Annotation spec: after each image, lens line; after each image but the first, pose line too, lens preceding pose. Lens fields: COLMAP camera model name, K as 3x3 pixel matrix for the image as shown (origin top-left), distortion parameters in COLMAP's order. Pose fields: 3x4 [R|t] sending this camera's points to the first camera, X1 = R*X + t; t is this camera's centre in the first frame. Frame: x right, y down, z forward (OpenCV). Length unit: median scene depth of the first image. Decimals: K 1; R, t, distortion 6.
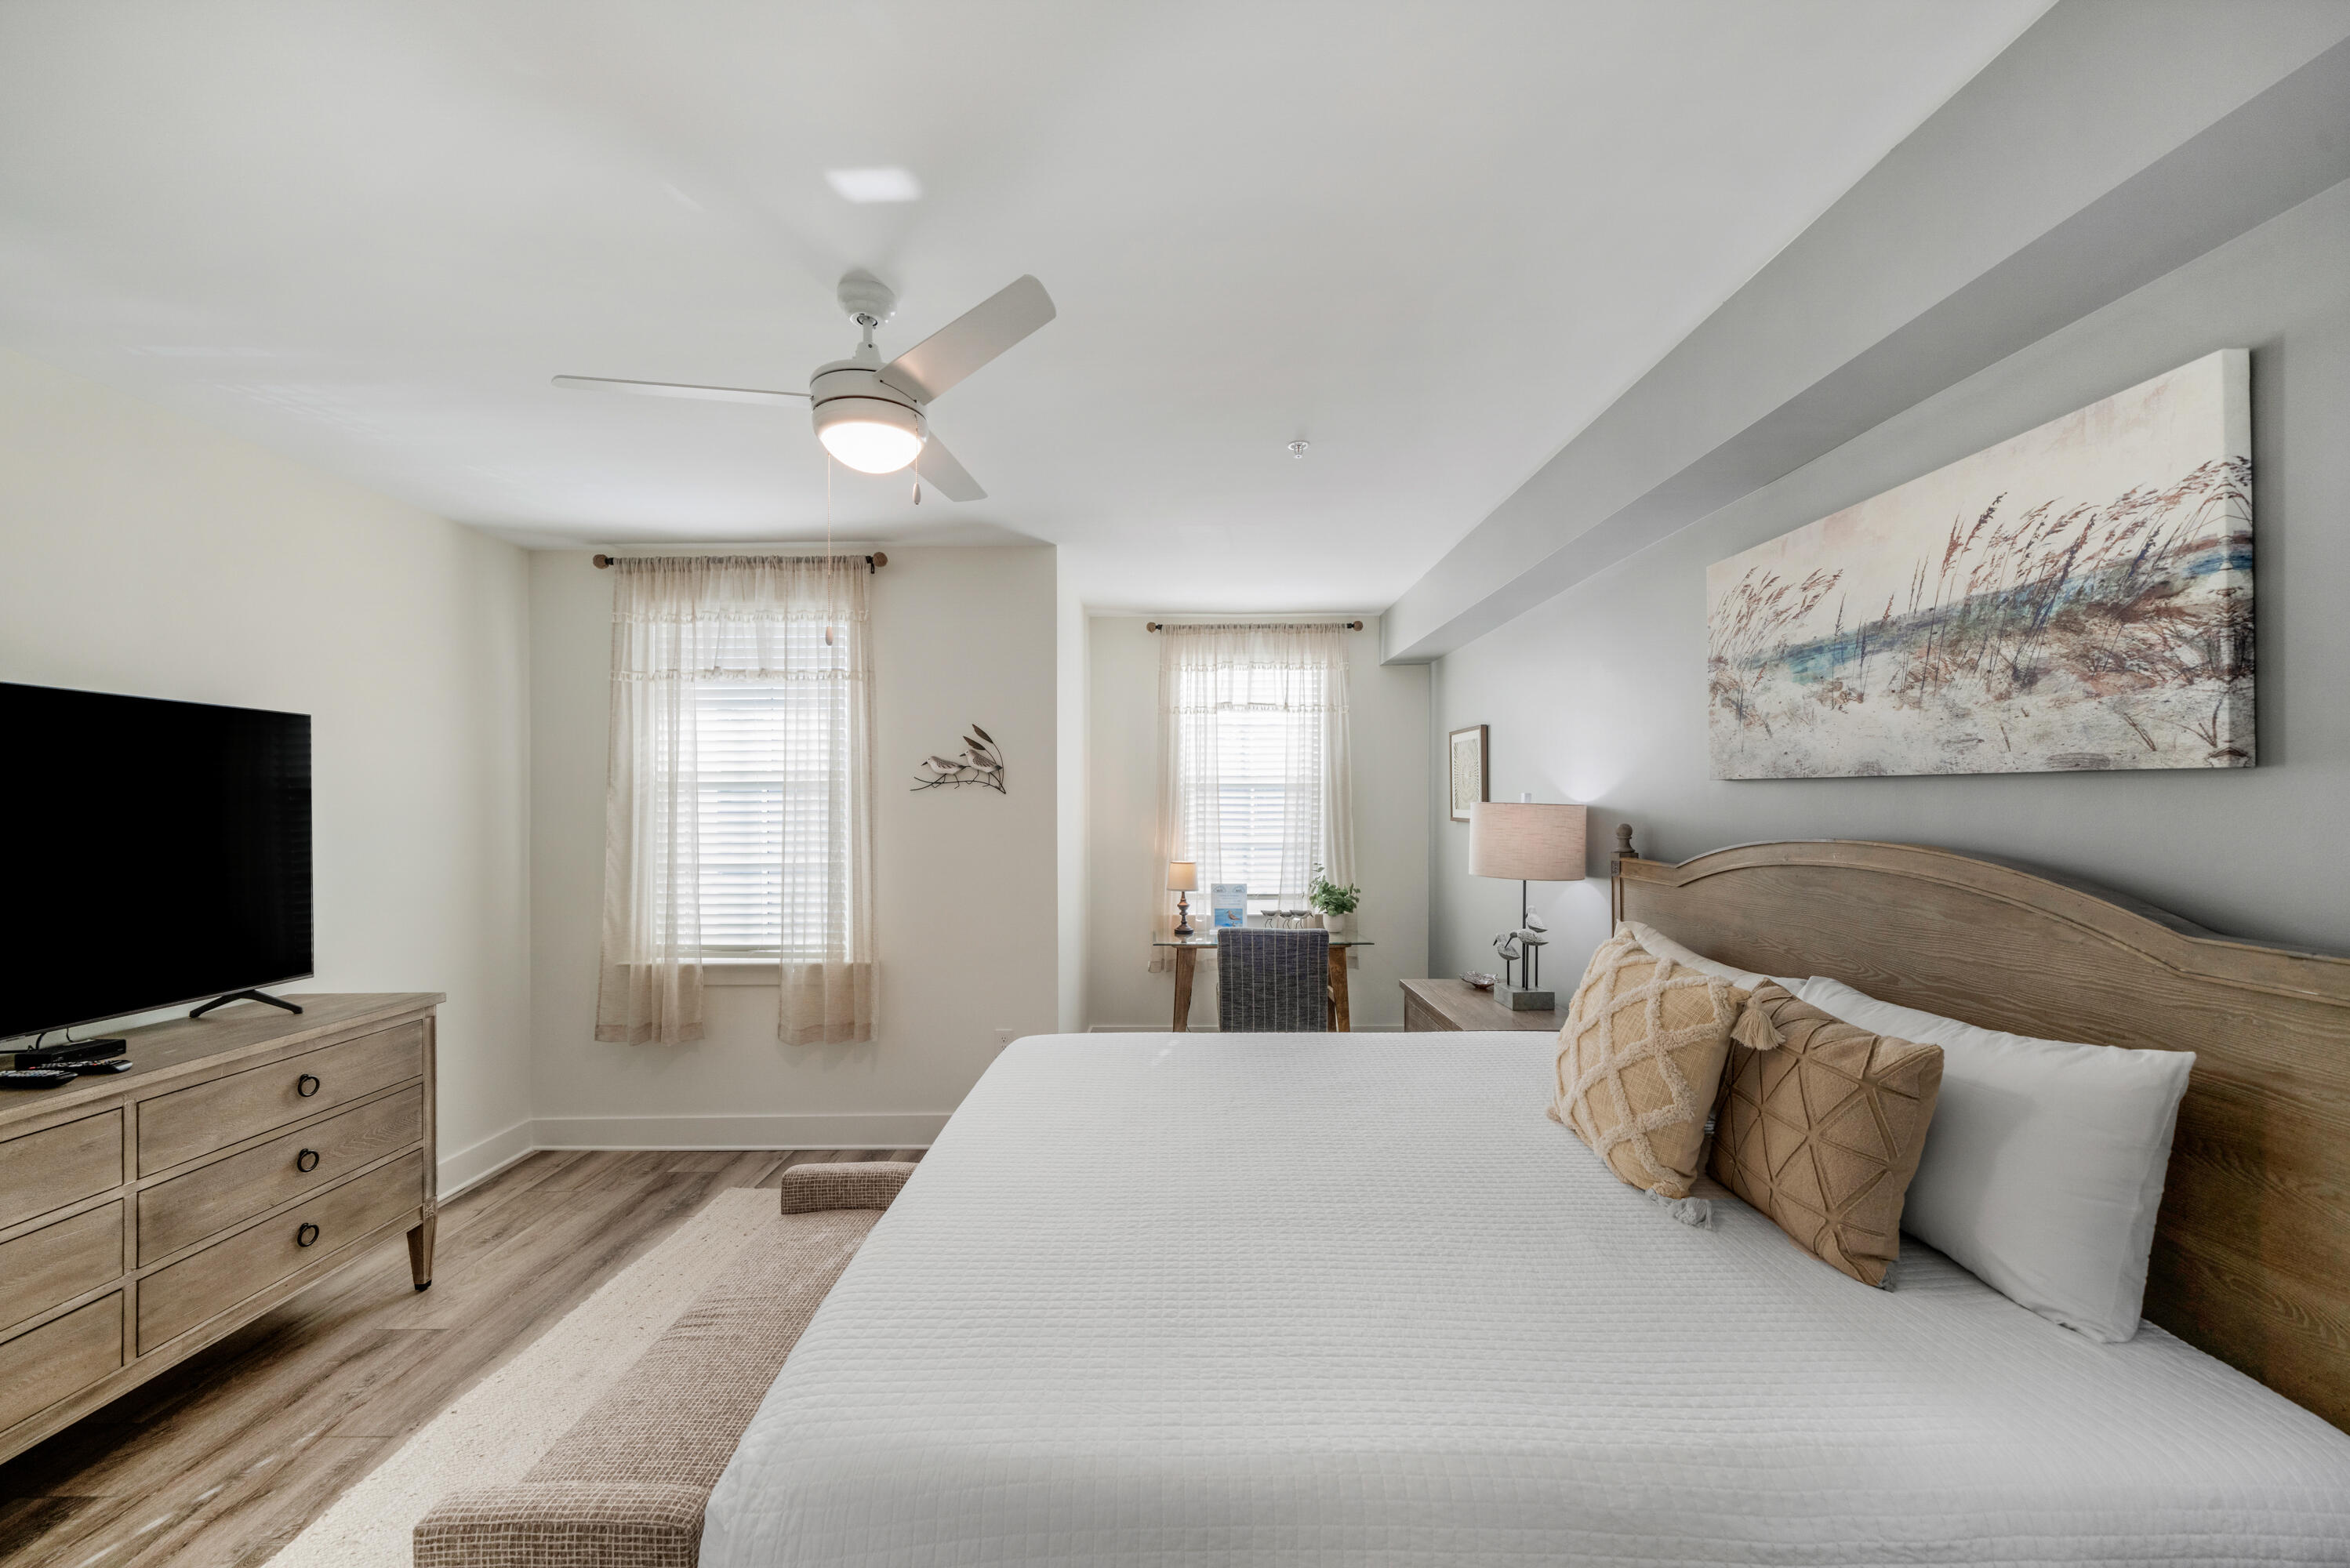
lens RADIAL K [[863.9, 0, 1164.8], [0, 863.9, 797.0], [0, 0, 1]] dist [-0.002352, -0.000224]
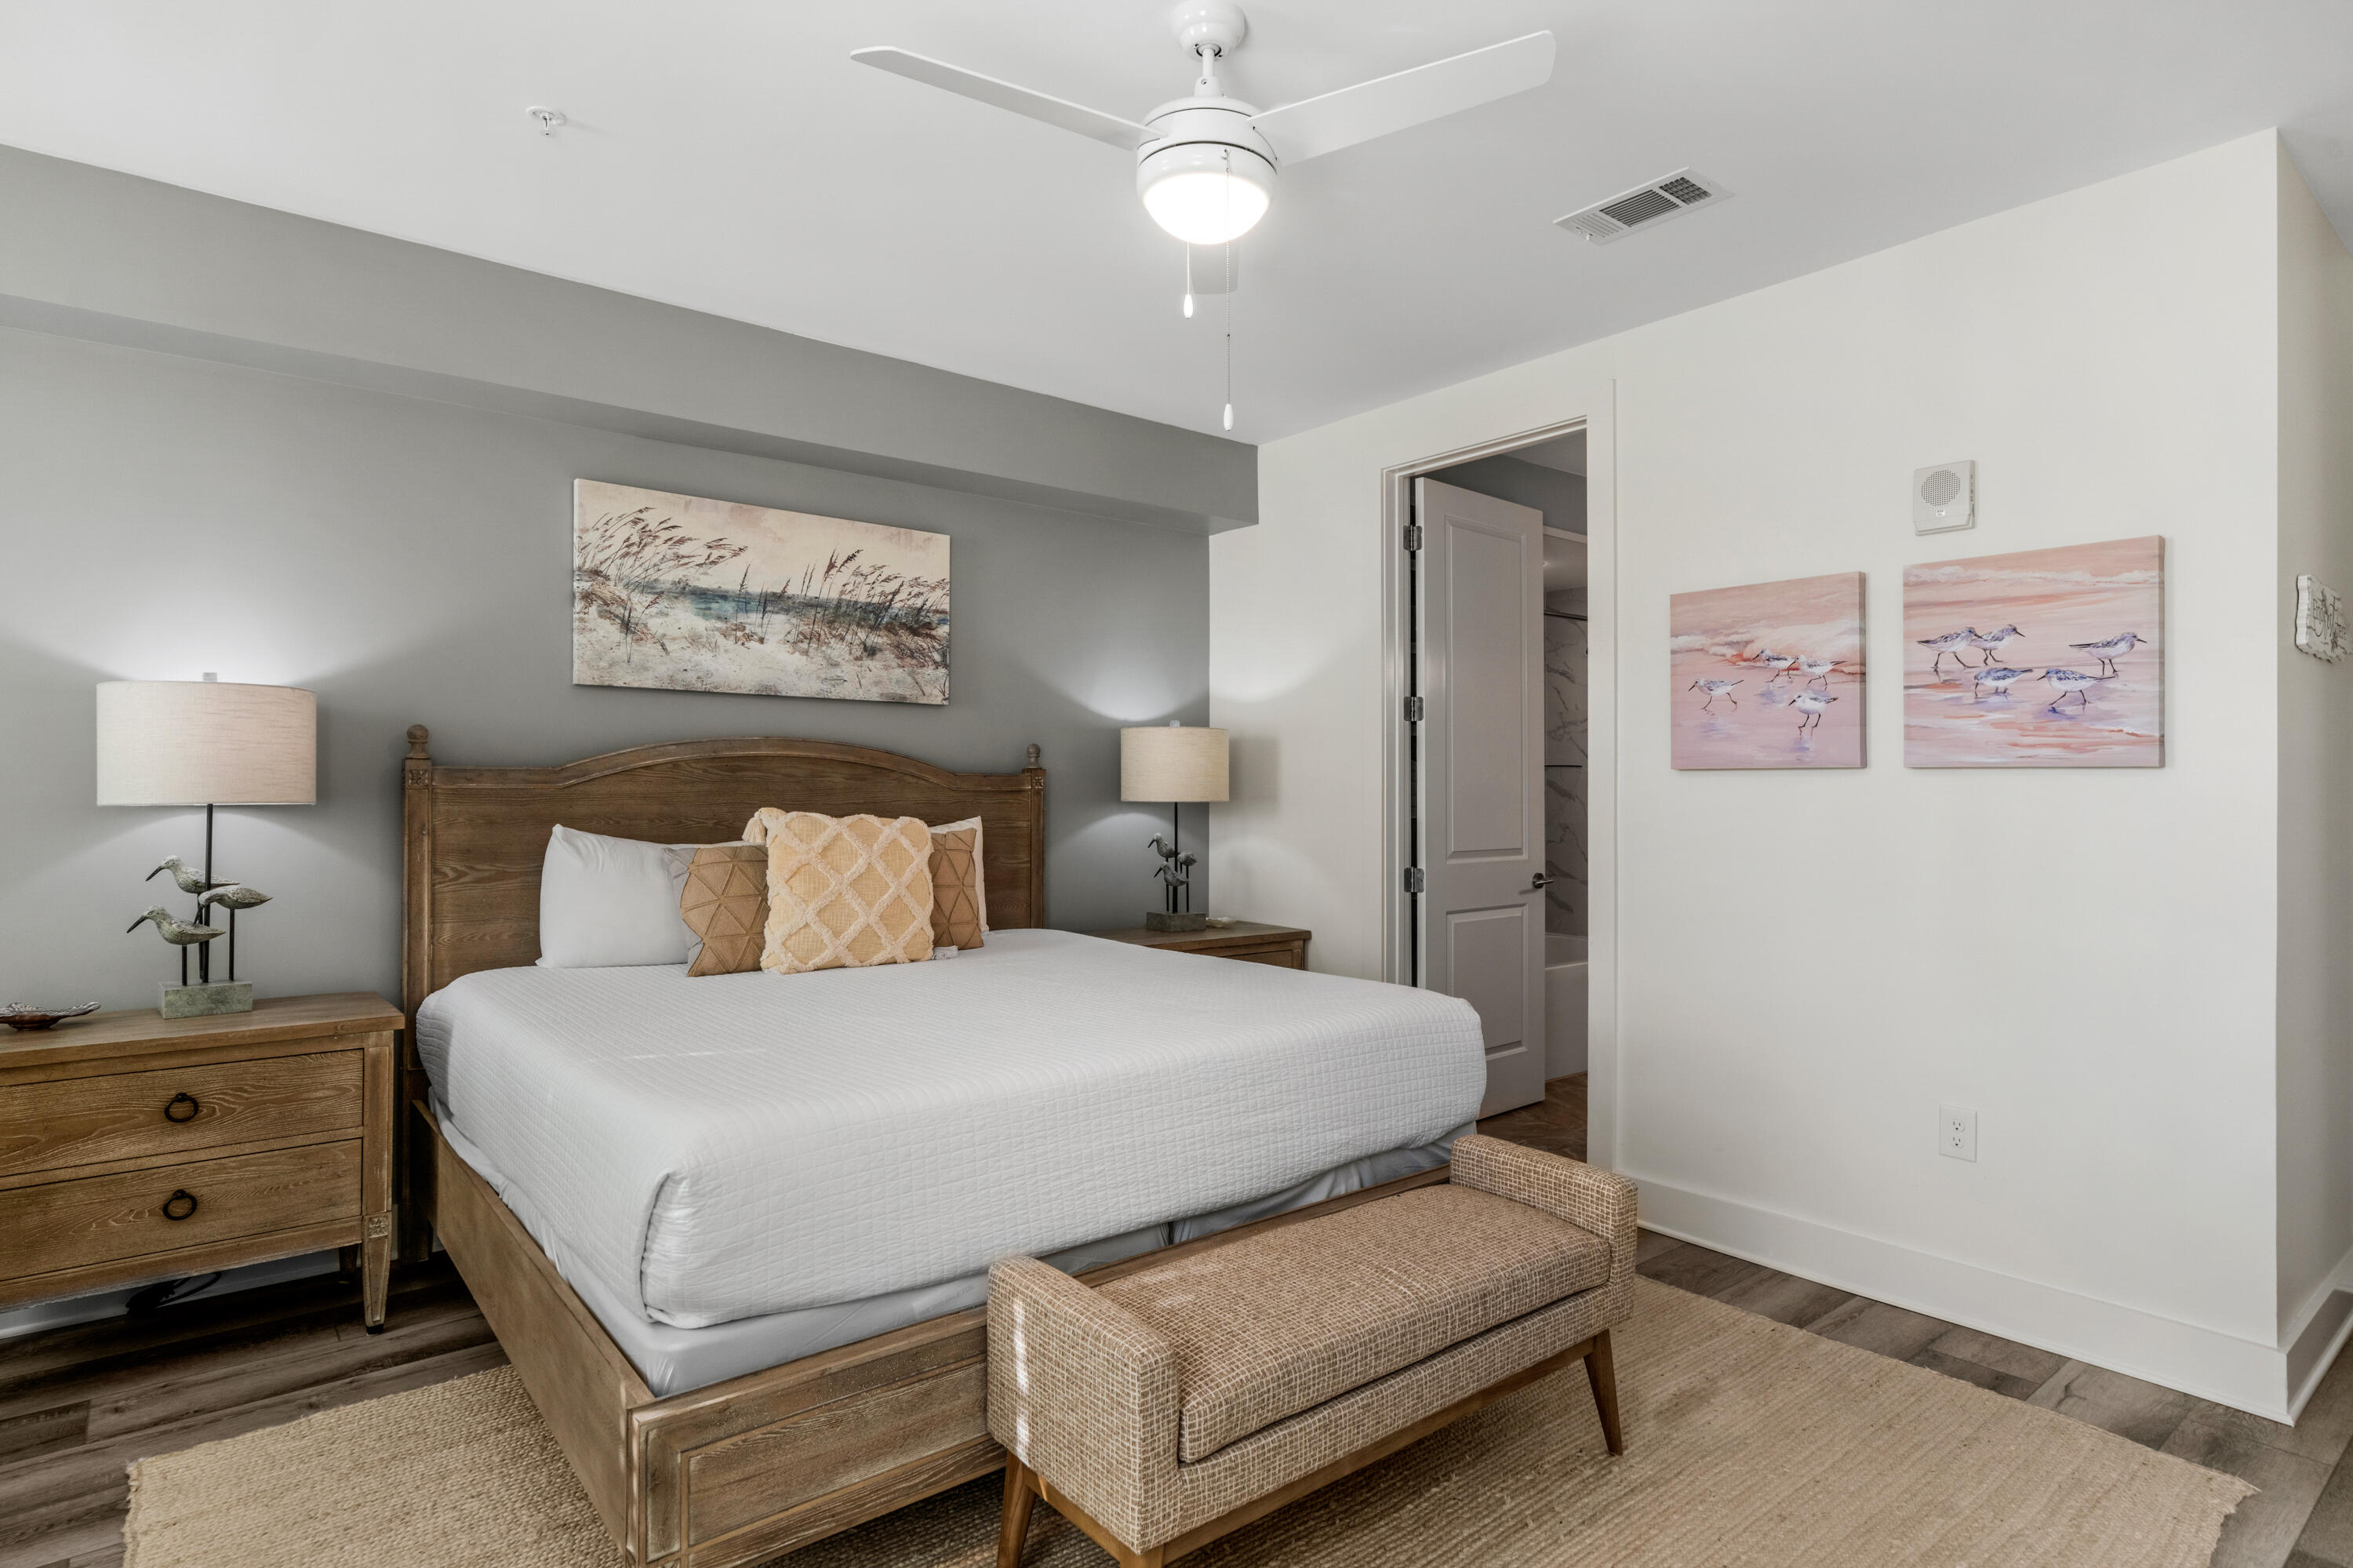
lens RADIAL K [[1189.3, 0, 1176.5], [0, 1189.3, 784.0], [0, 0, 1]] dist [-0.000935, 0.001086]
pose [[-0.620939, 0.004580, 0.783846, -1.040022], [-0.001642, 0.999973, -0.007144, 0.121718], [-0.783857, -0.005723, -0.620915, 1.465068]]
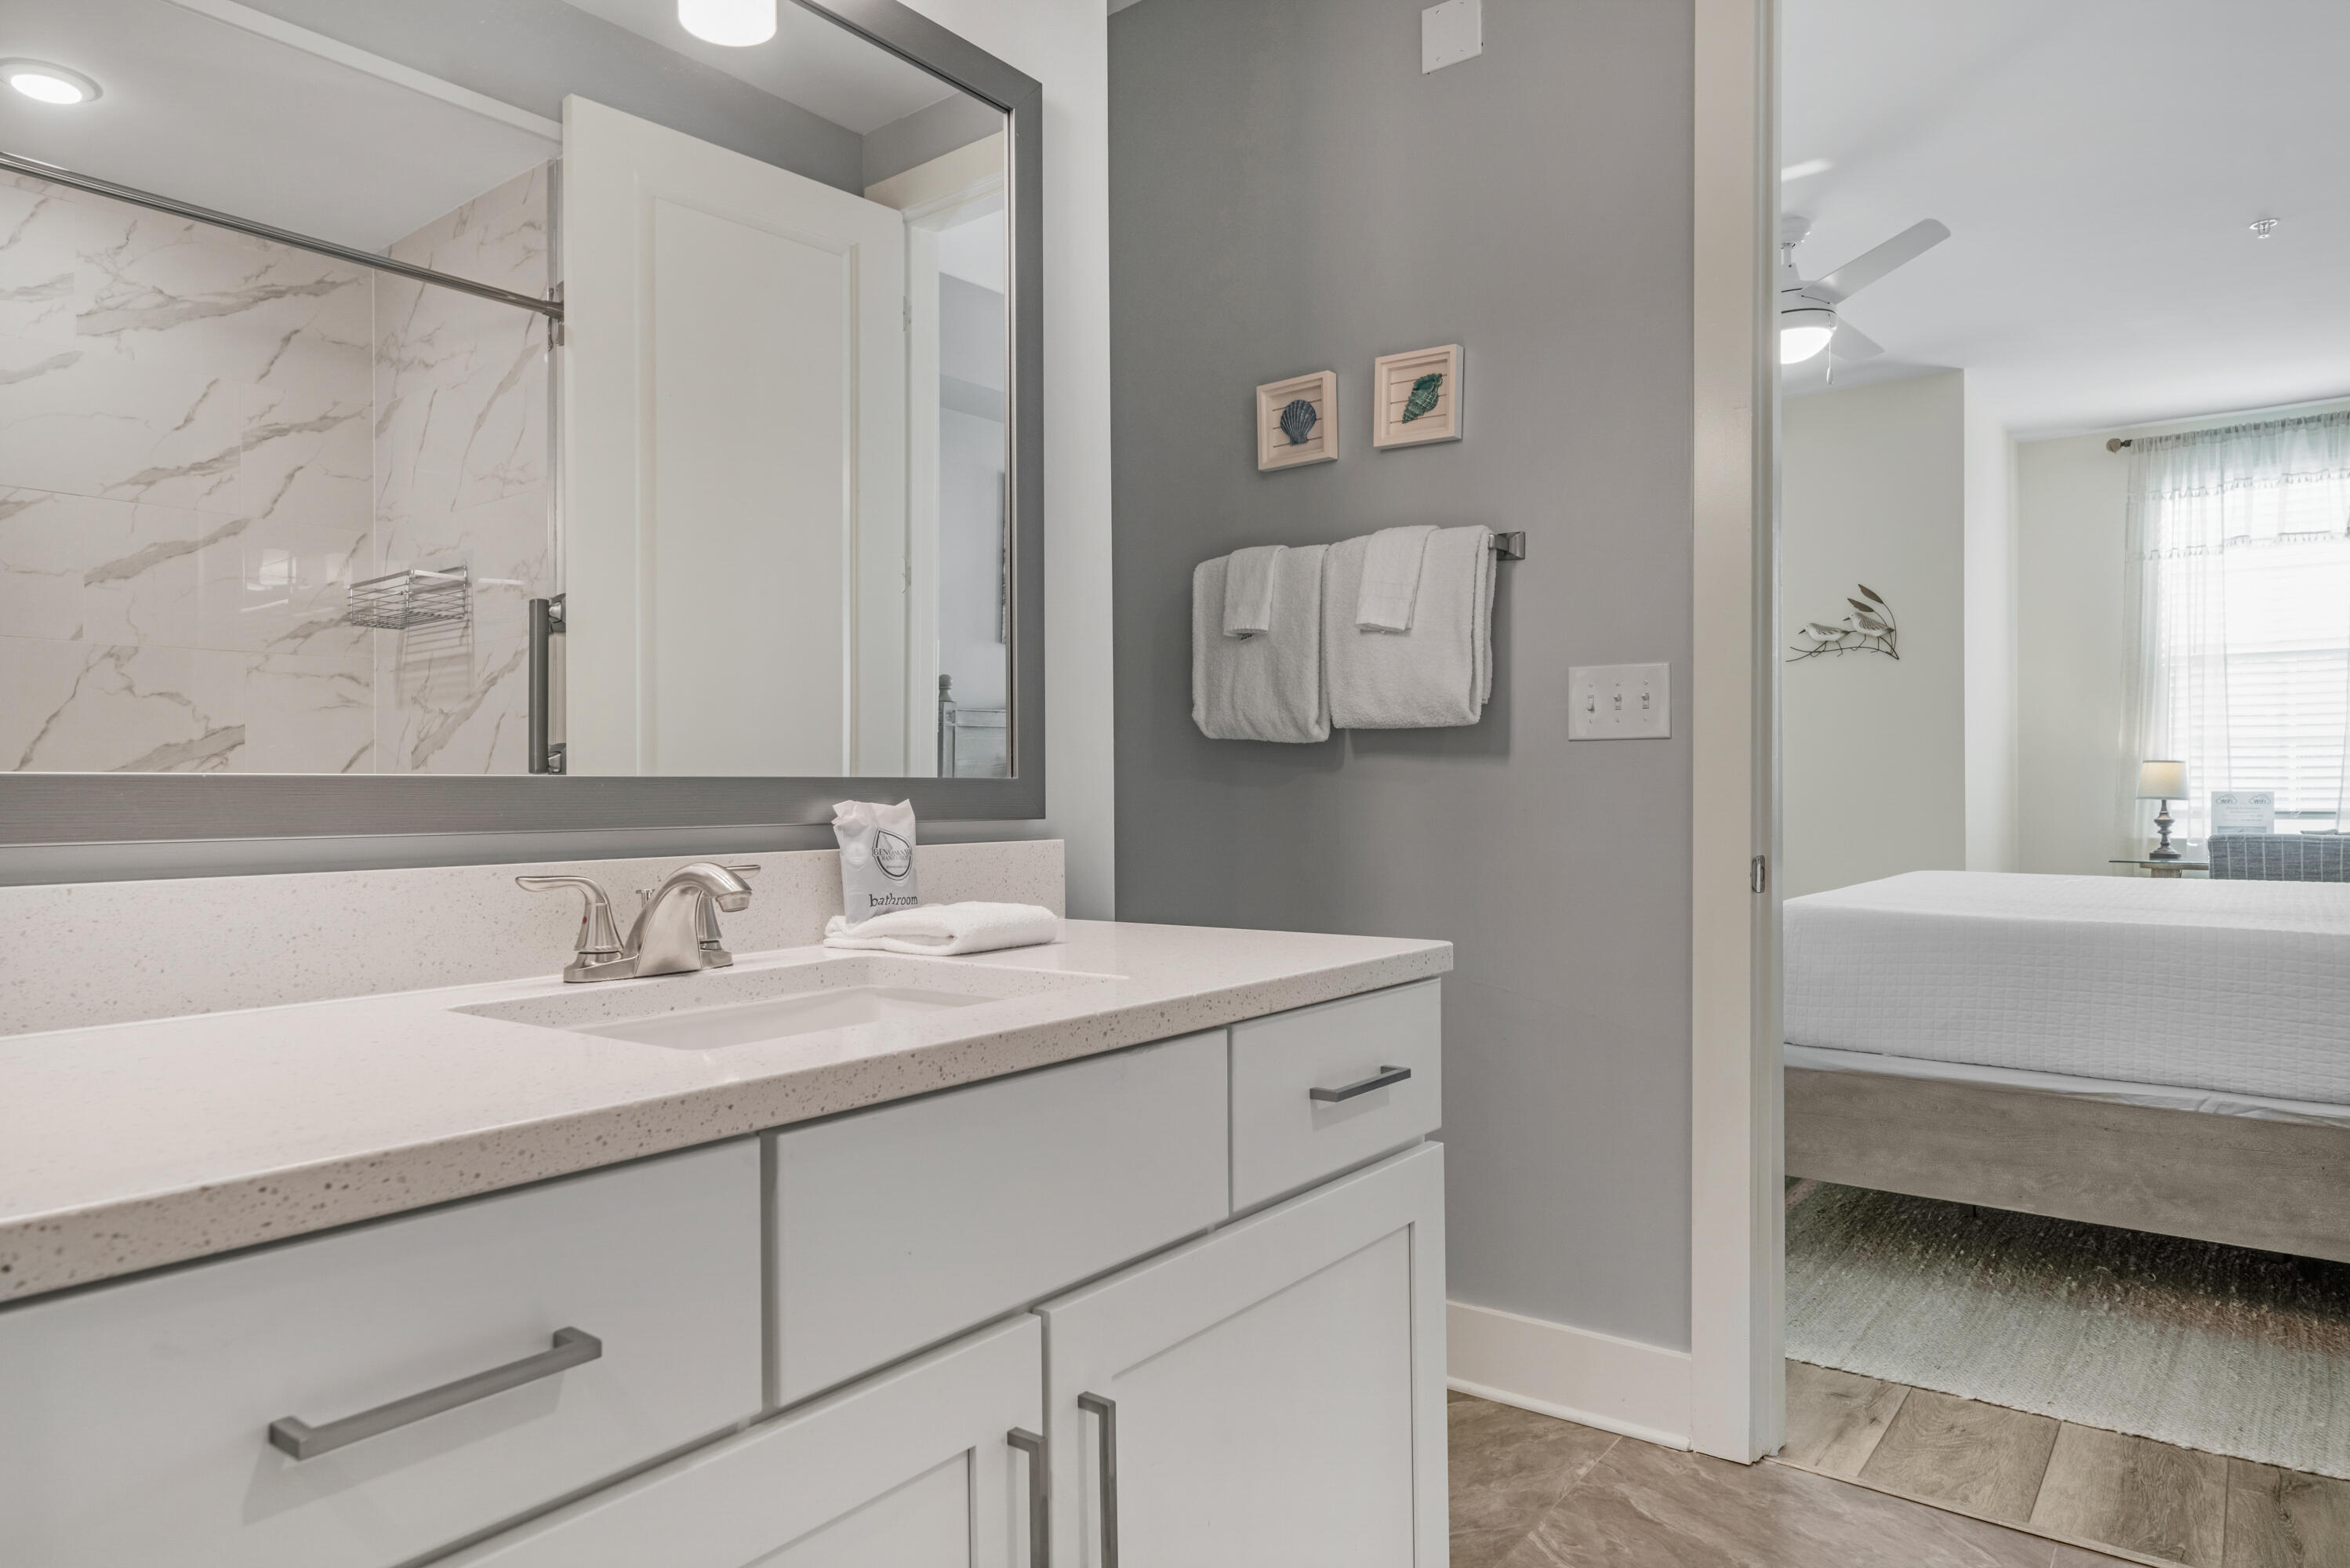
lens RADIAL K [[1415.3, 0, 1180.8], [0, 1415.3, 791.0], [0, 0, 1]] dist [0.002020, 0.001526]
pose [[0.802596, -0.000206, -0.596522, 0.161608], [0.005416, 0.999961, 0.006942, 0.204851], [0.596498, -0.008803, 0.802566, -1.071395]]
